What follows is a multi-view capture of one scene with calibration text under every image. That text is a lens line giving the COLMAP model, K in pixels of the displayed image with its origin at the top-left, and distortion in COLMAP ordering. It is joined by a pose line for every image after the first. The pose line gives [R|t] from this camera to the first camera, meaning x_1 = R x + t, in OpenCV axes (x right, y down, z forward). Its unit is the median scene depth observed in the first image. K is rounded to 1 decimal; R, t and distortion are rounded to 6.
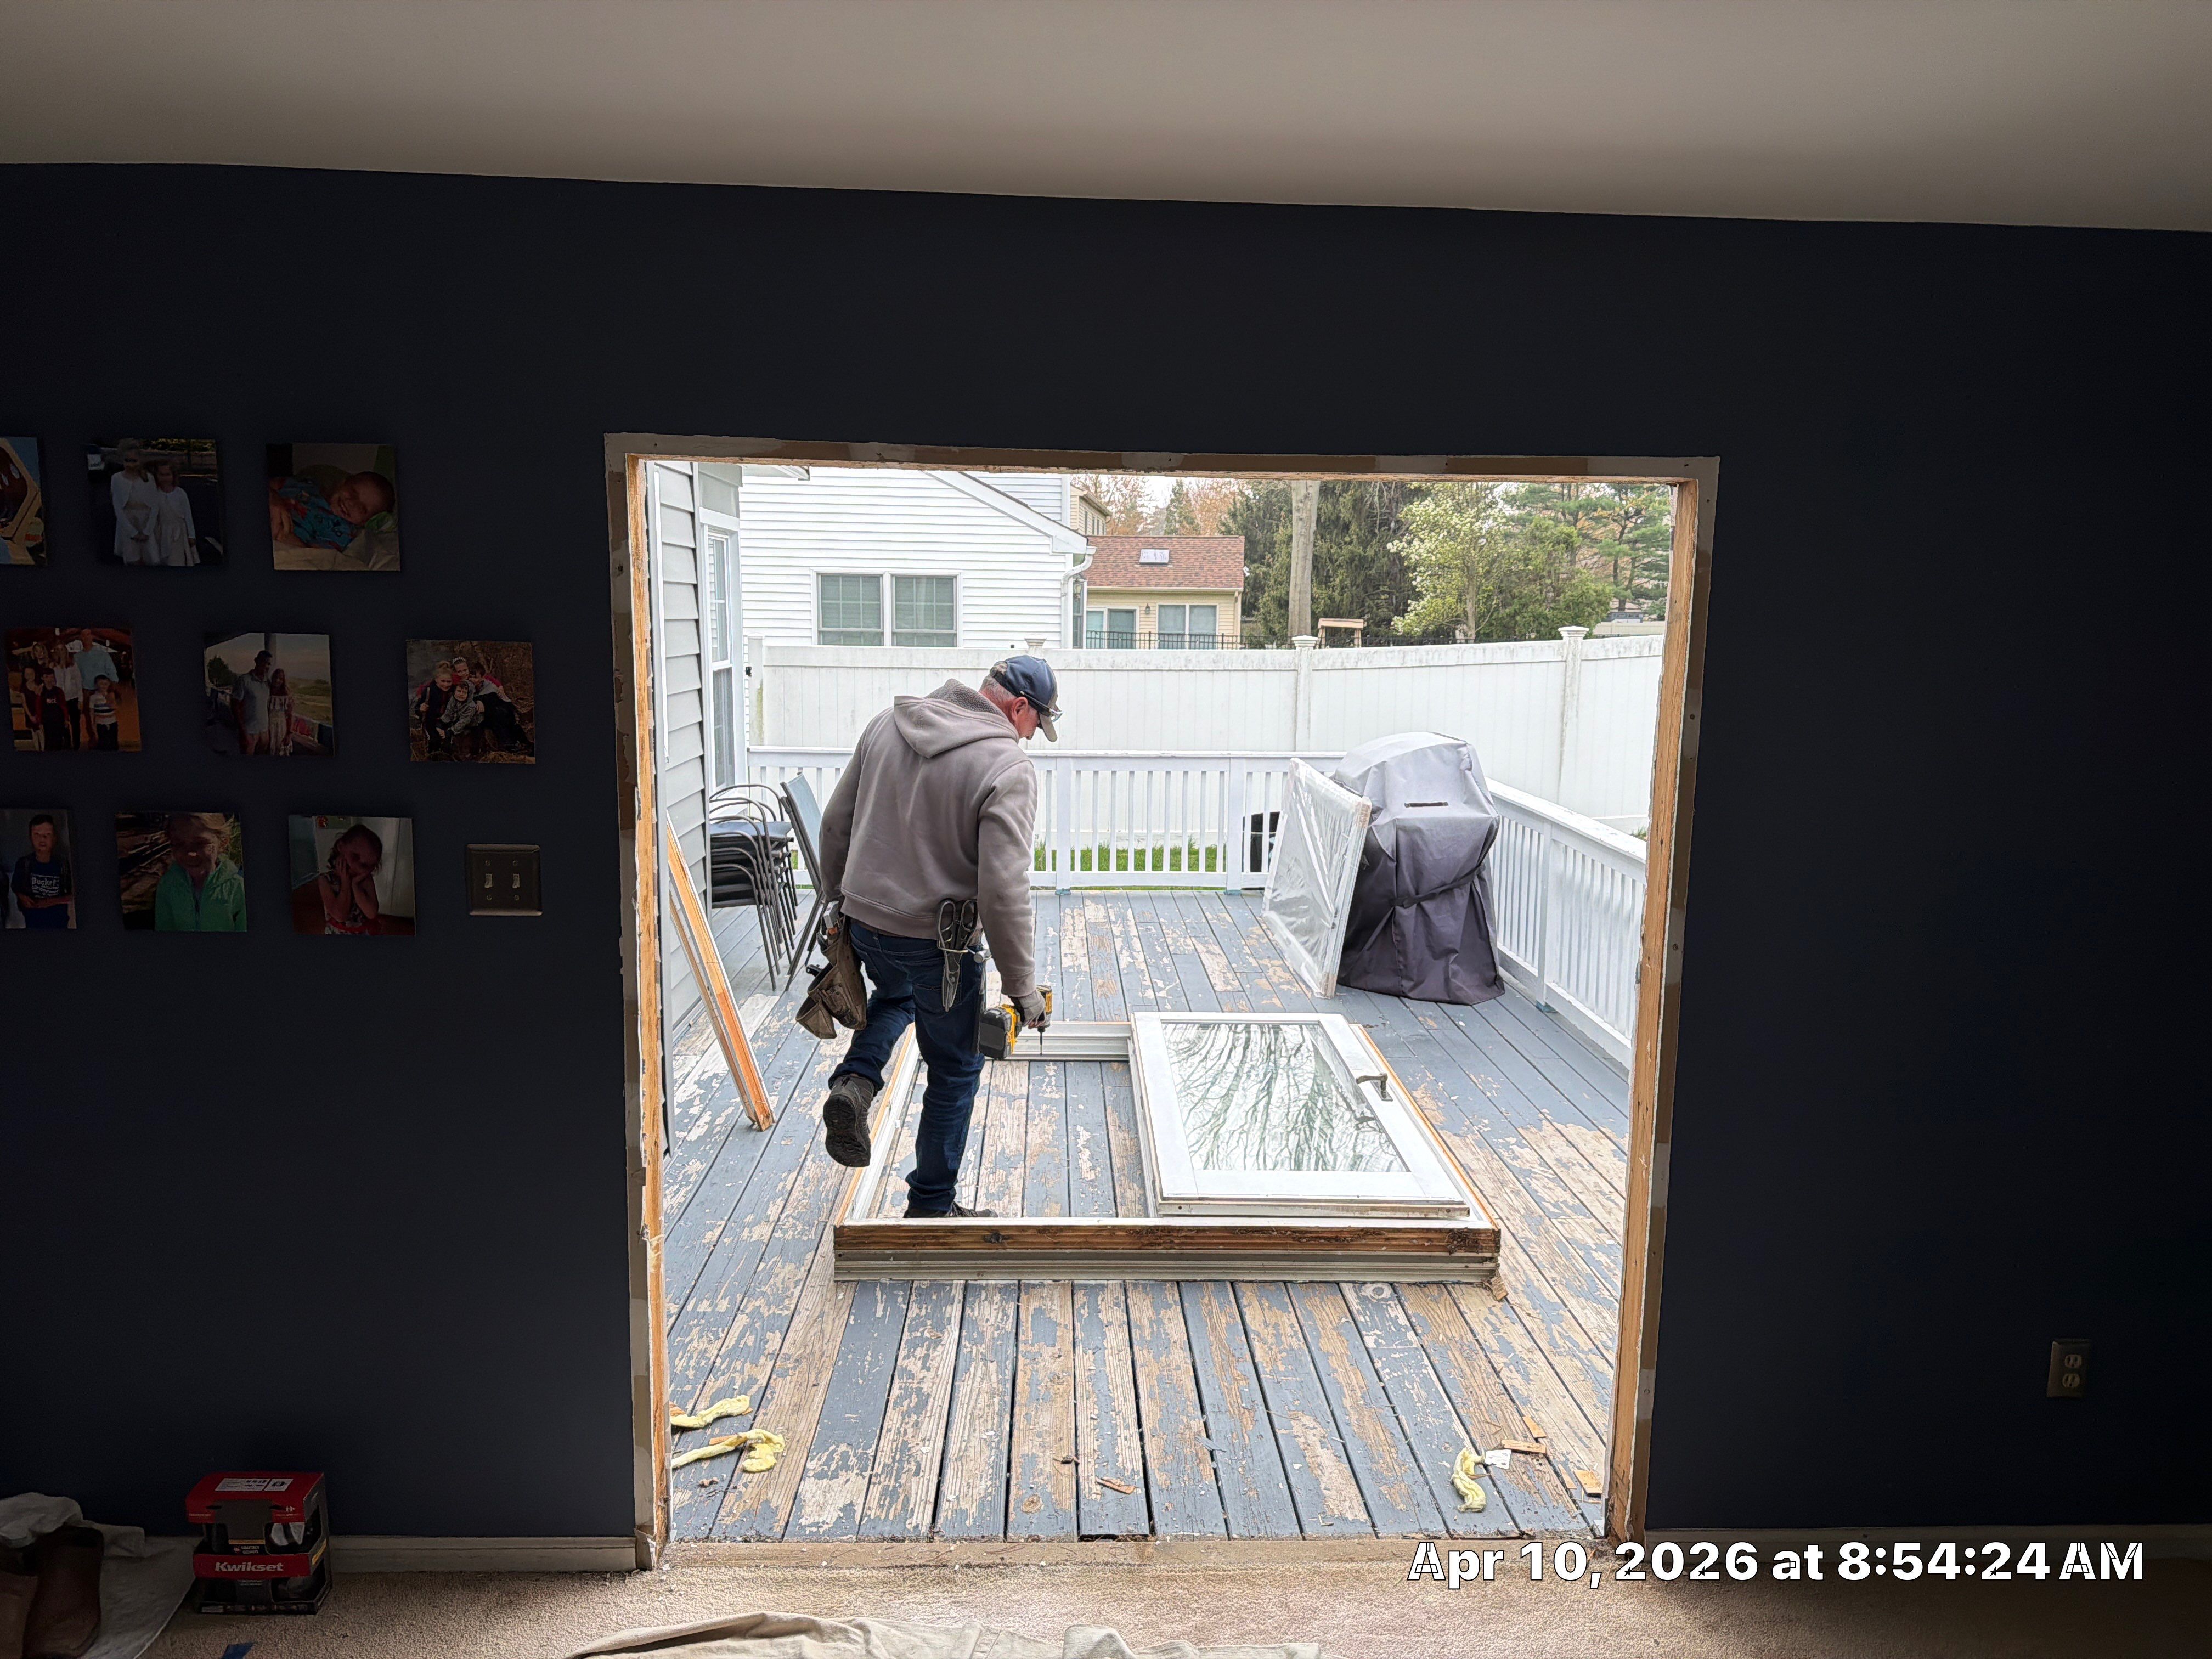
lens RADIAL K [[1567.9, 0, 1113.0], [0, 1567.9, 829.0], [0, 0, 1]] dist [0.182859, -0.283888]
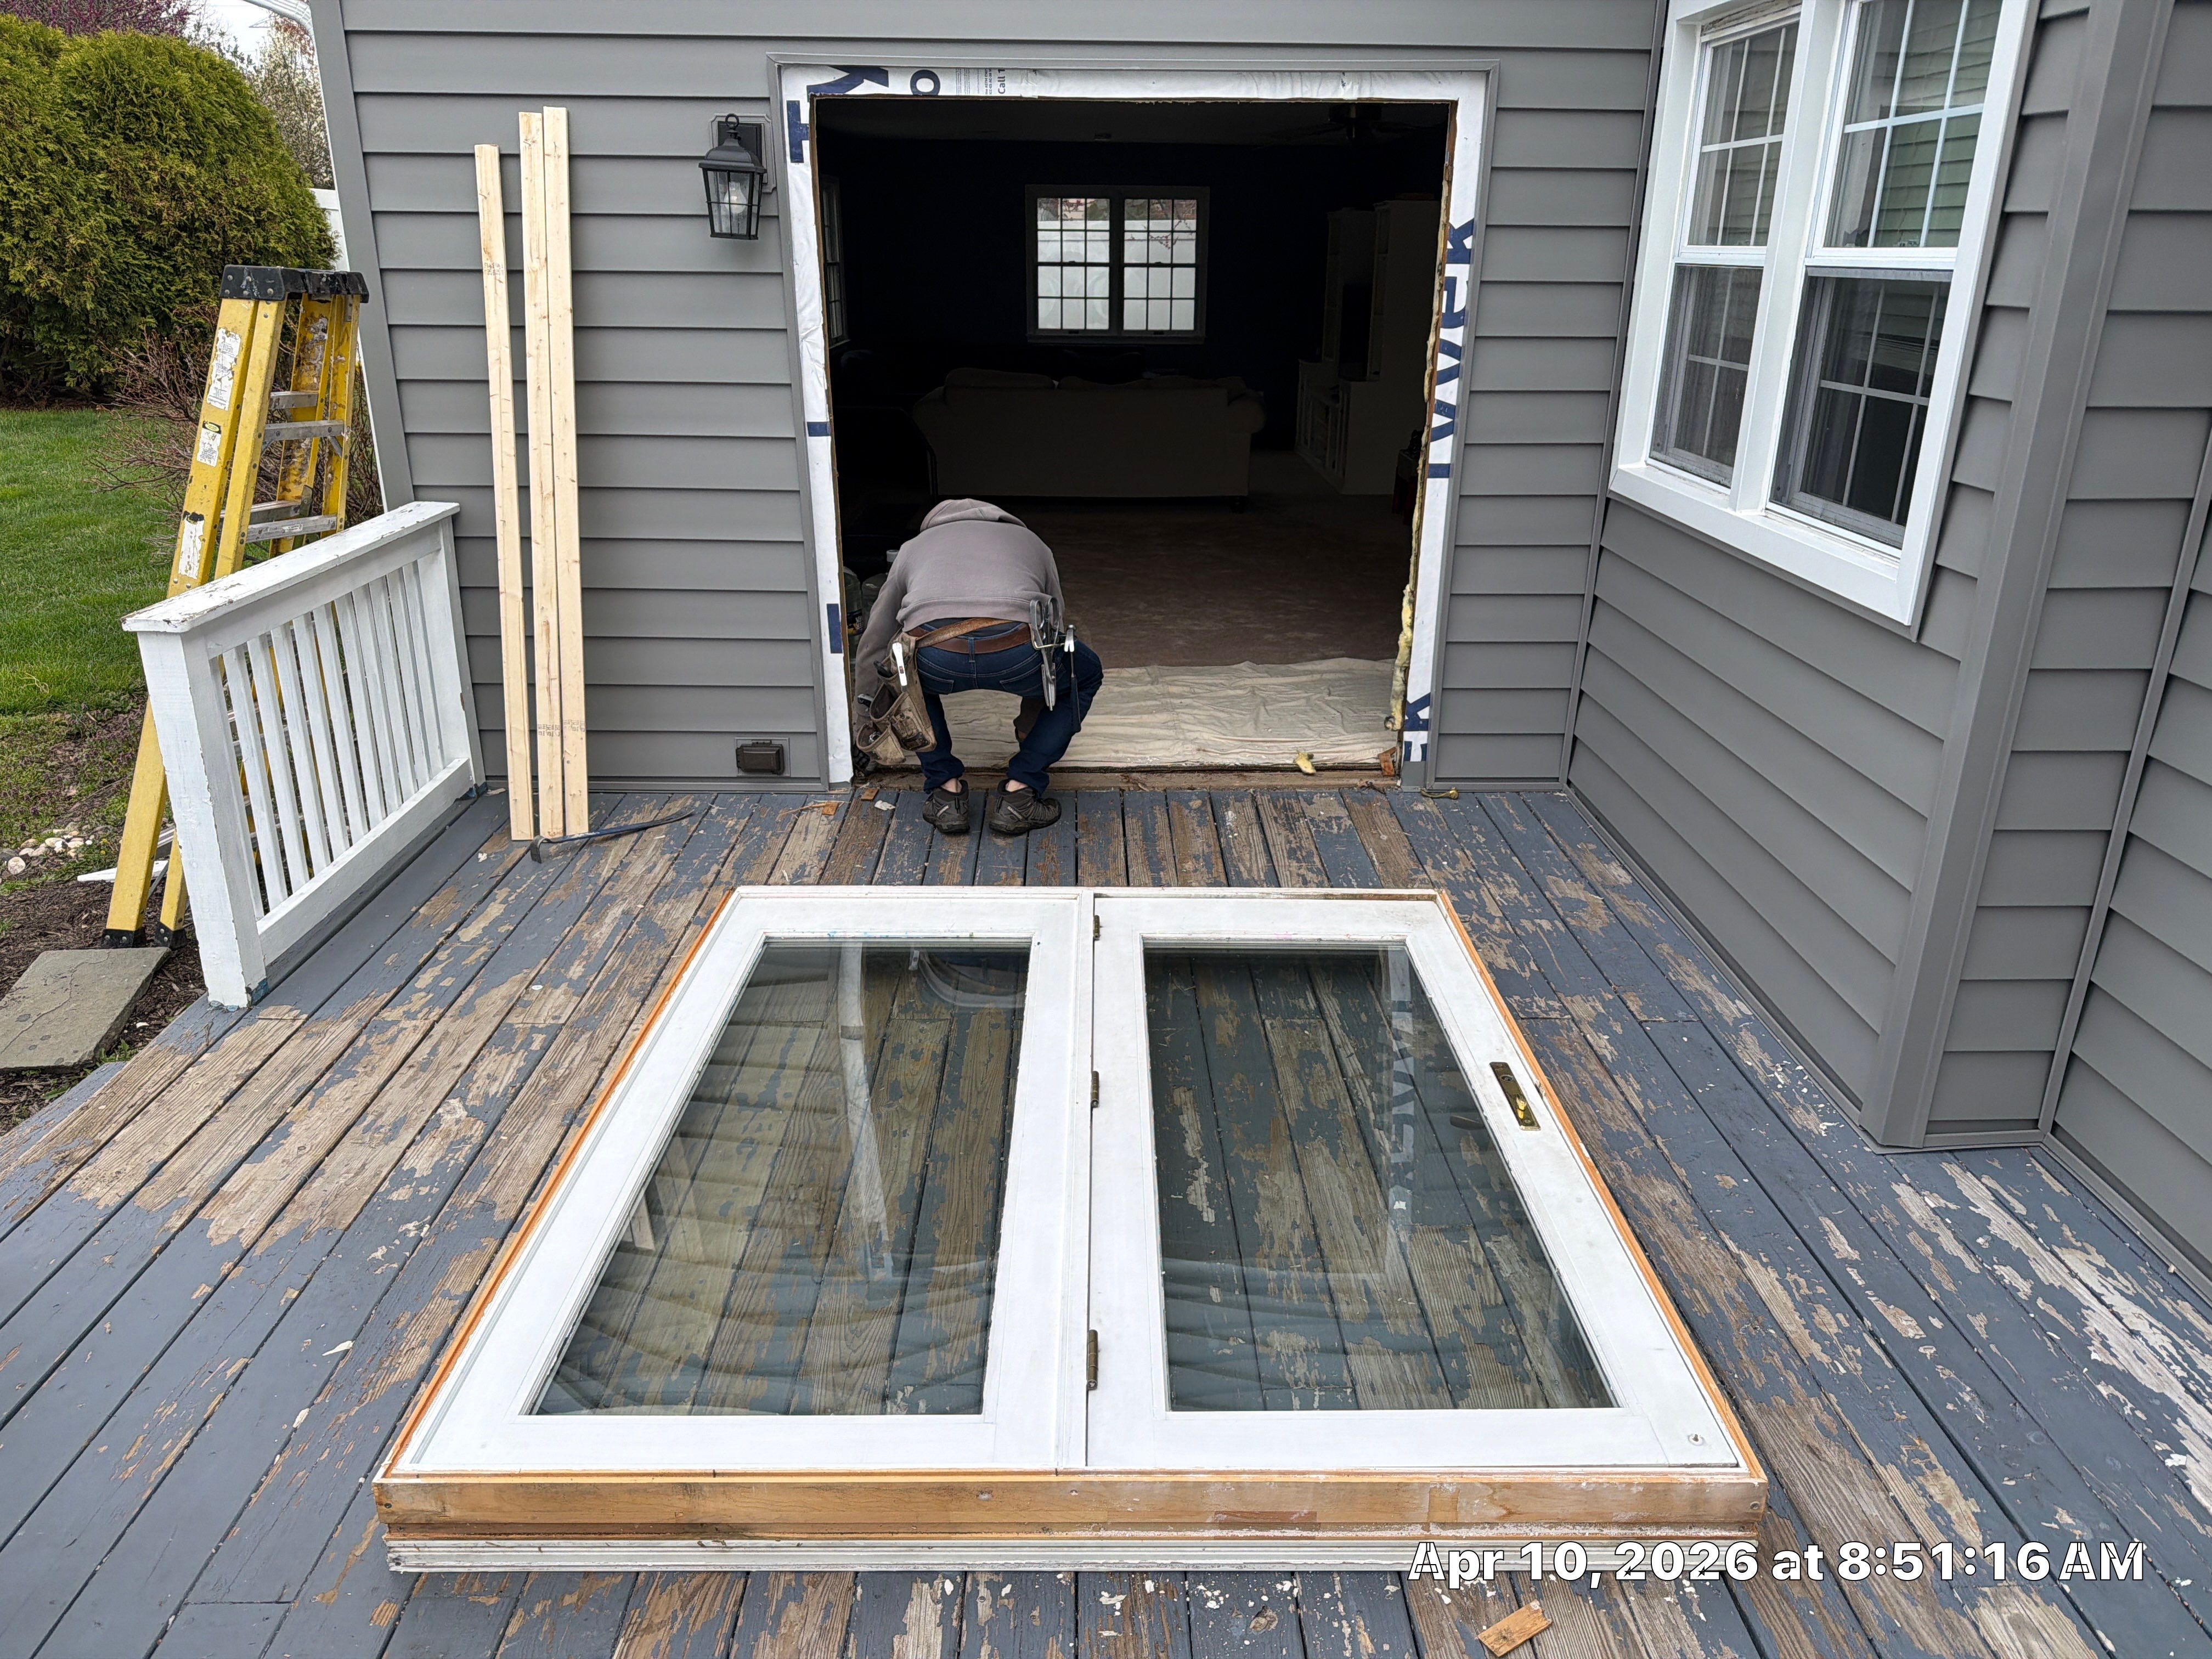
lens RADIAL K [[1508.9, 0, 1106.0], [0, 1508.9, 829.5], [0, 0, 1]] dist [0.064595, -0.101892]
pose [[-0.999455, -0.030926, 0.011519, 0.017413], [-0.021485, 0.874696, 0.484196, -0.246494], [-0.025050, 0.483684, -0.874884, 2.070059]]
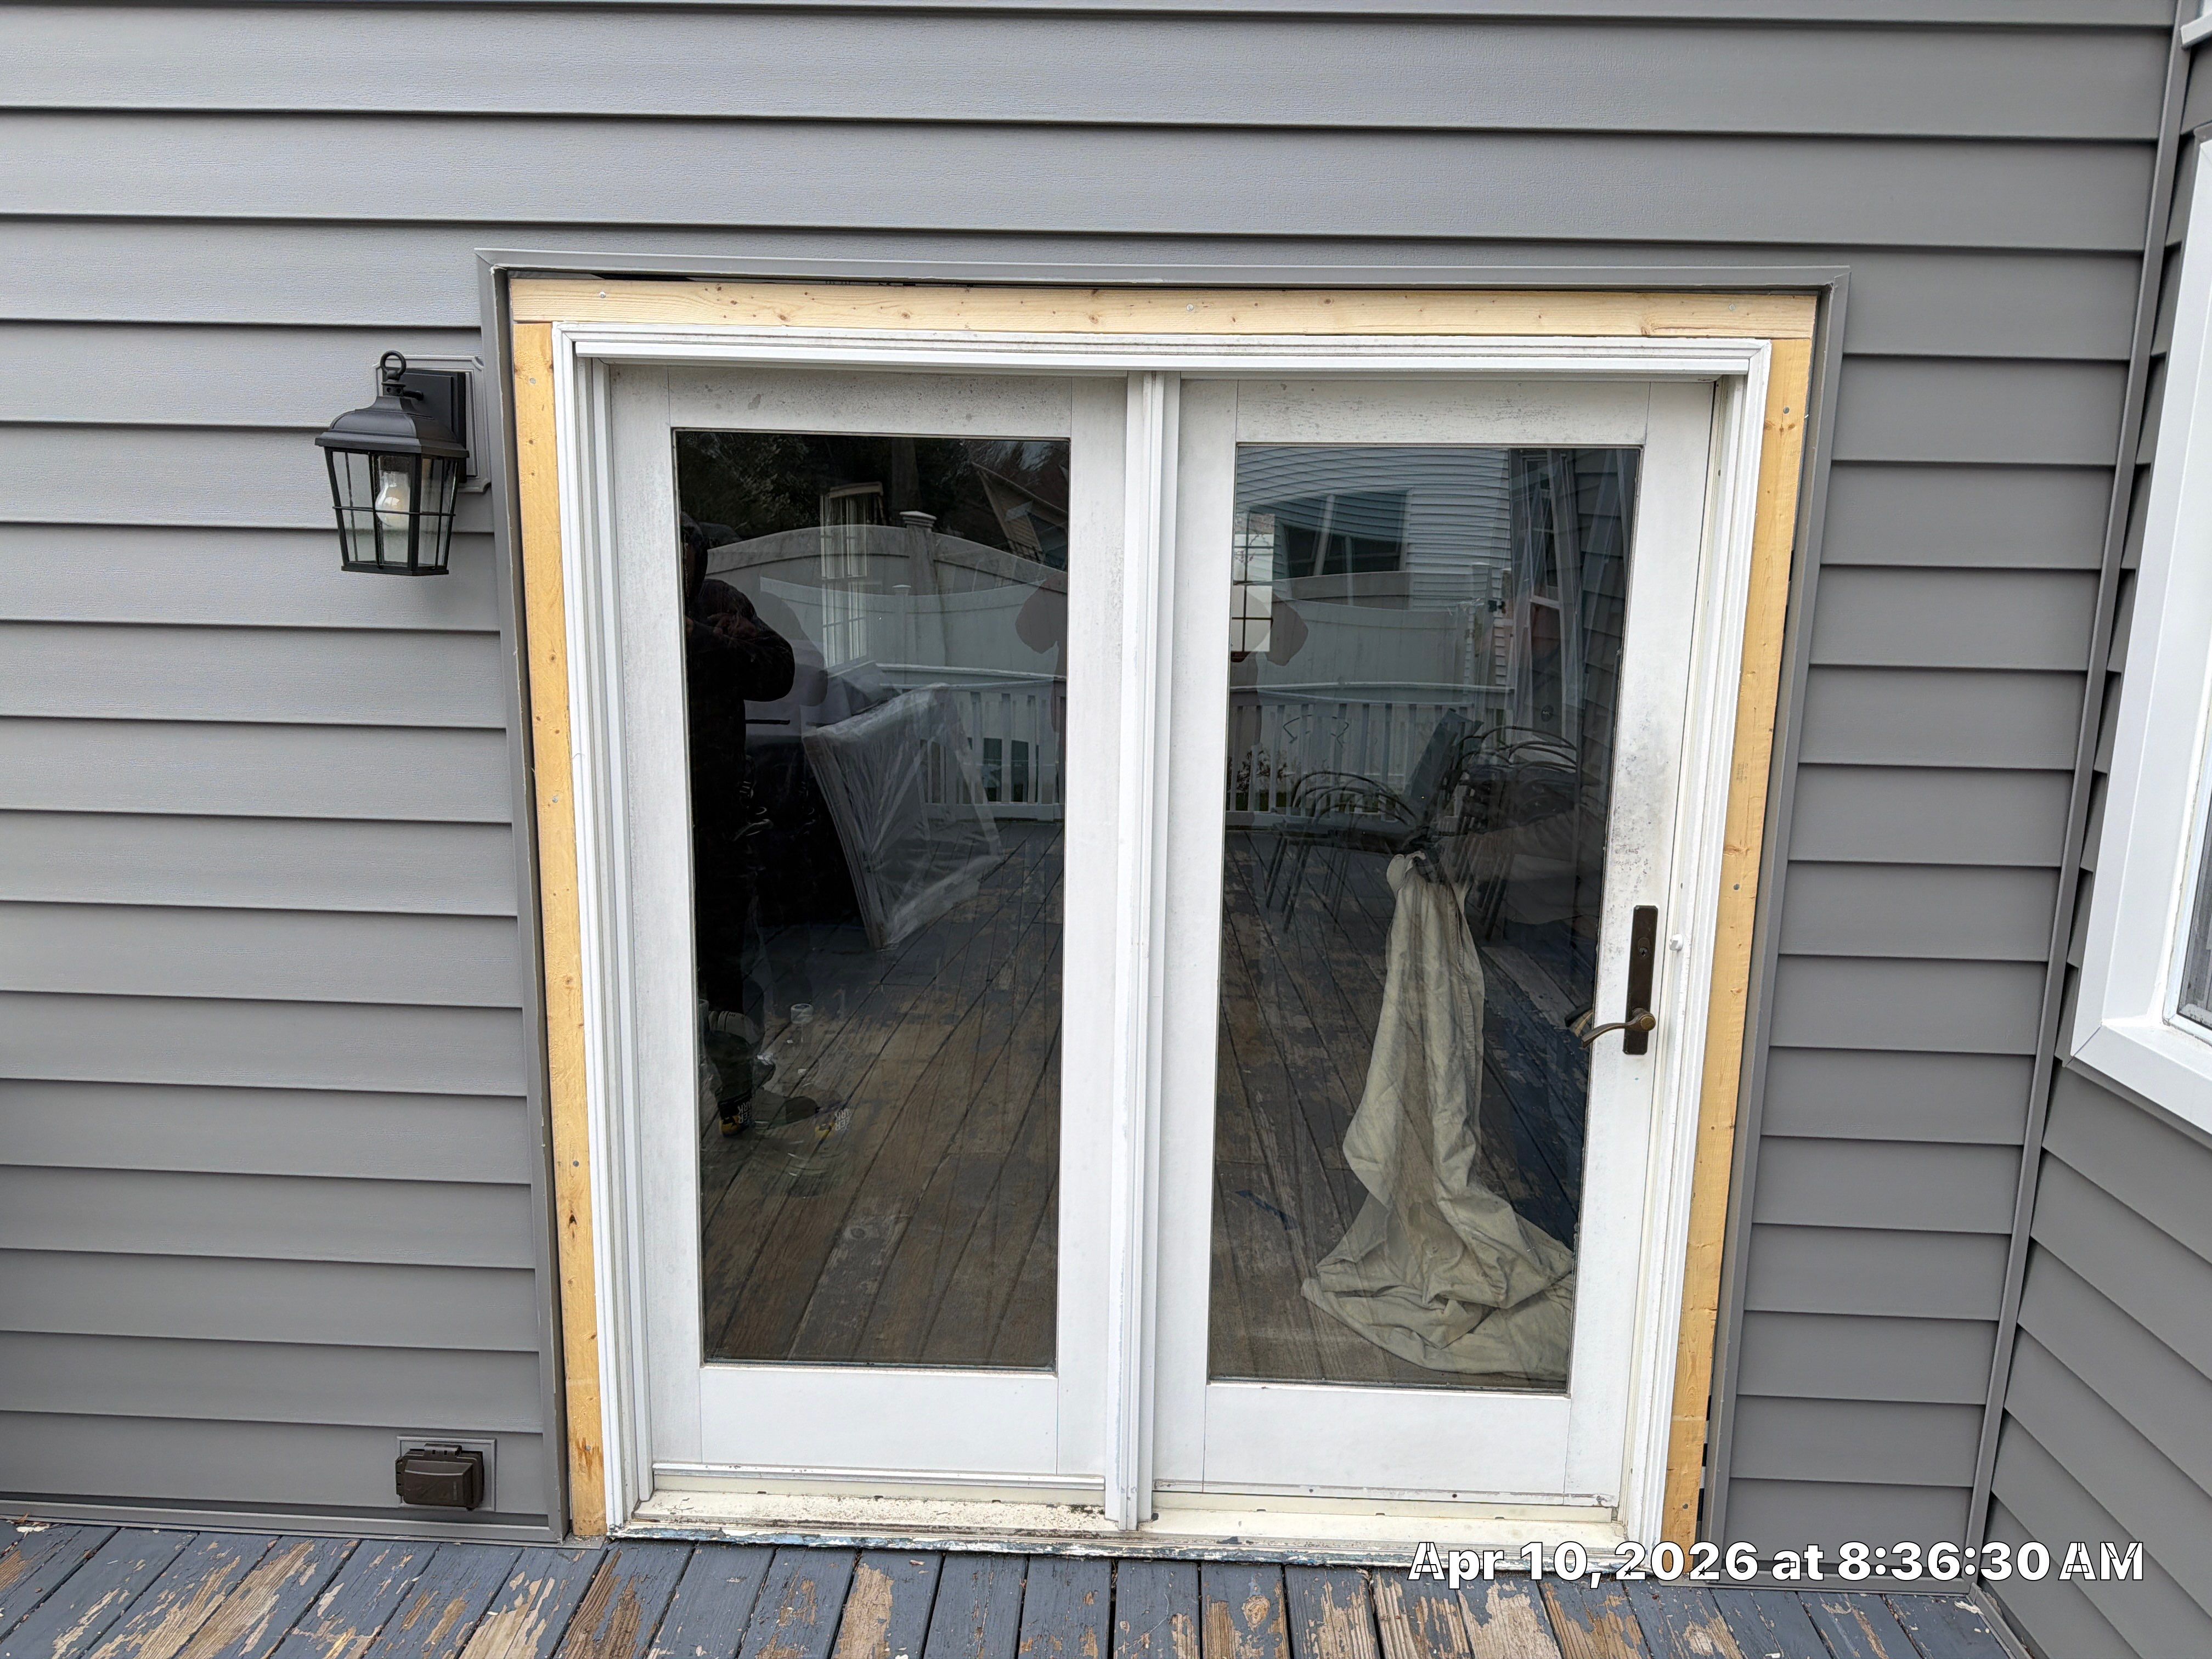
lens RADIAL K [[1565.2, 0, 1108.9], [0, 1565.2, 838.6], [0, 0, 1]] dist [0.076820, -0.087569]
pose [[-0.996767, -0.049917, 0.062964, -0.006157], [-0.027689, 0.949012, 0.314023, -0.180963], [-0.075429, 0.311264, -0.947325, 1.473085]]
